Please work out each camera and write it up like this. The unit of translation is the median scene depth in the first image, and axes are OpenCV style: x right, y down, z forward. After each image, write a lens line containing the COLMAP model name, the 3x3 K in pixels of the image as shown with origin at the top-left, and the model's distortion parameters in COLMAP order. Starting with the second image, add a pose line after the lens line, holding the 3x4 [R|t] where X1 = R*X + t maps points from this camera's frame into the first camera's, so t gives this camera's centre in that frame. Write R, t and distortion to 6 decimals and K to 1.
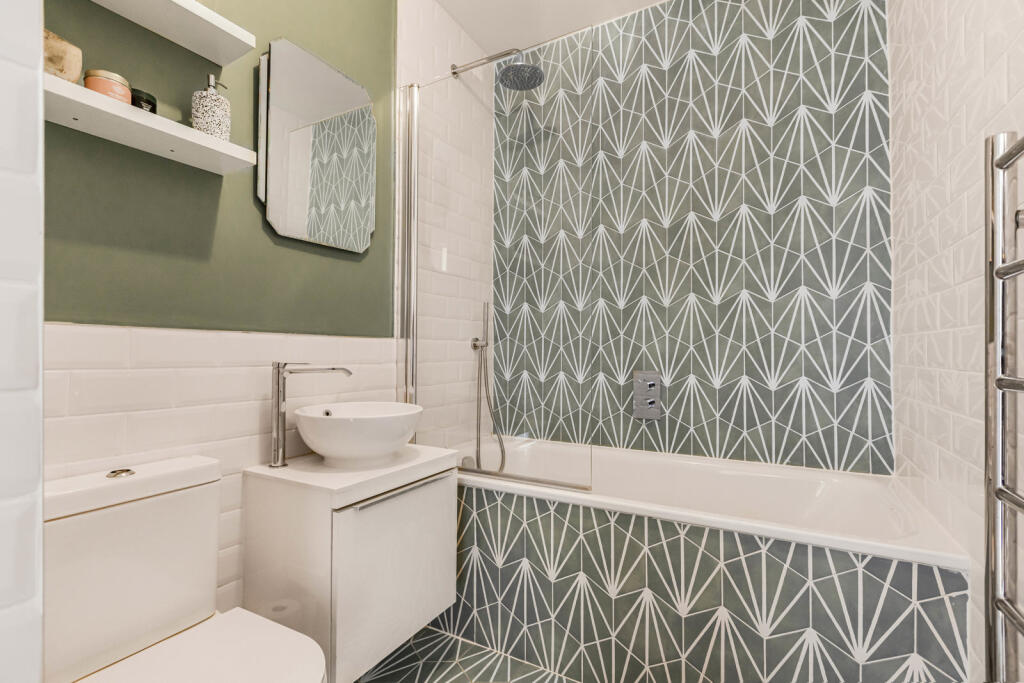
lens RADIAL K [[471.4, 0, 512.1], [0, 471.4, 345.7], [0, 0, 1]] dist [-0.002169, -0.000871]
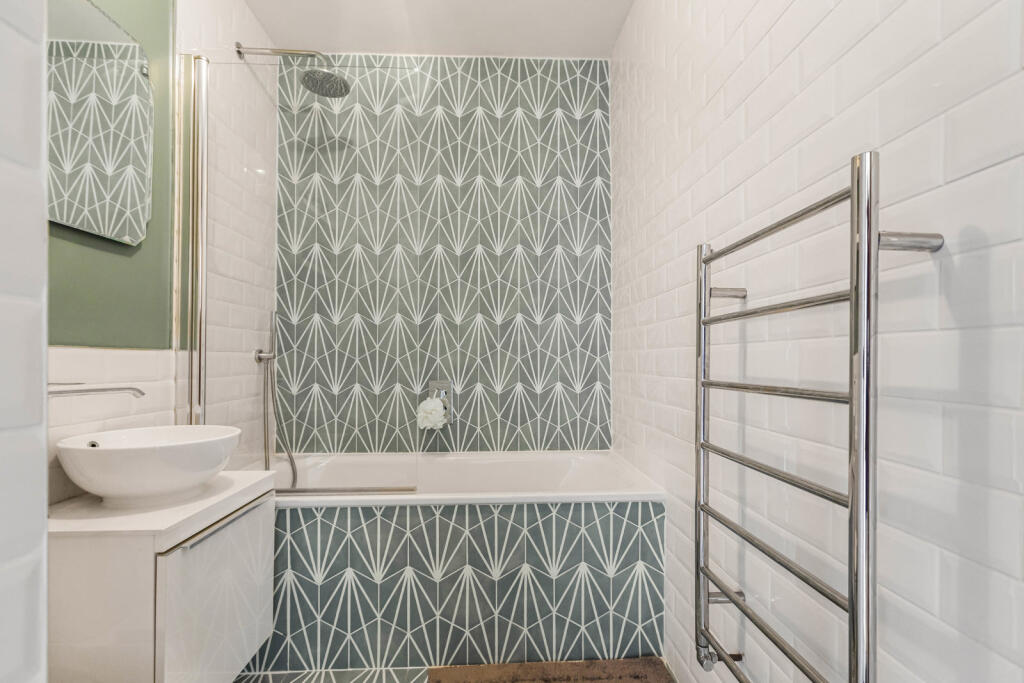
lens RADIAL K [[471.4, 0, 517.6], [0, 471.4, 356.6], [0, 0, 1]] dist [-0.002169, -0.000871]
pose [[0.838160, 0.001497, 0.545423, -0.201994], [-0.004021, 0.999986, 0.003435, -0.009989], [-0.545410, -0.005072, 0.838154, -0.045052]]
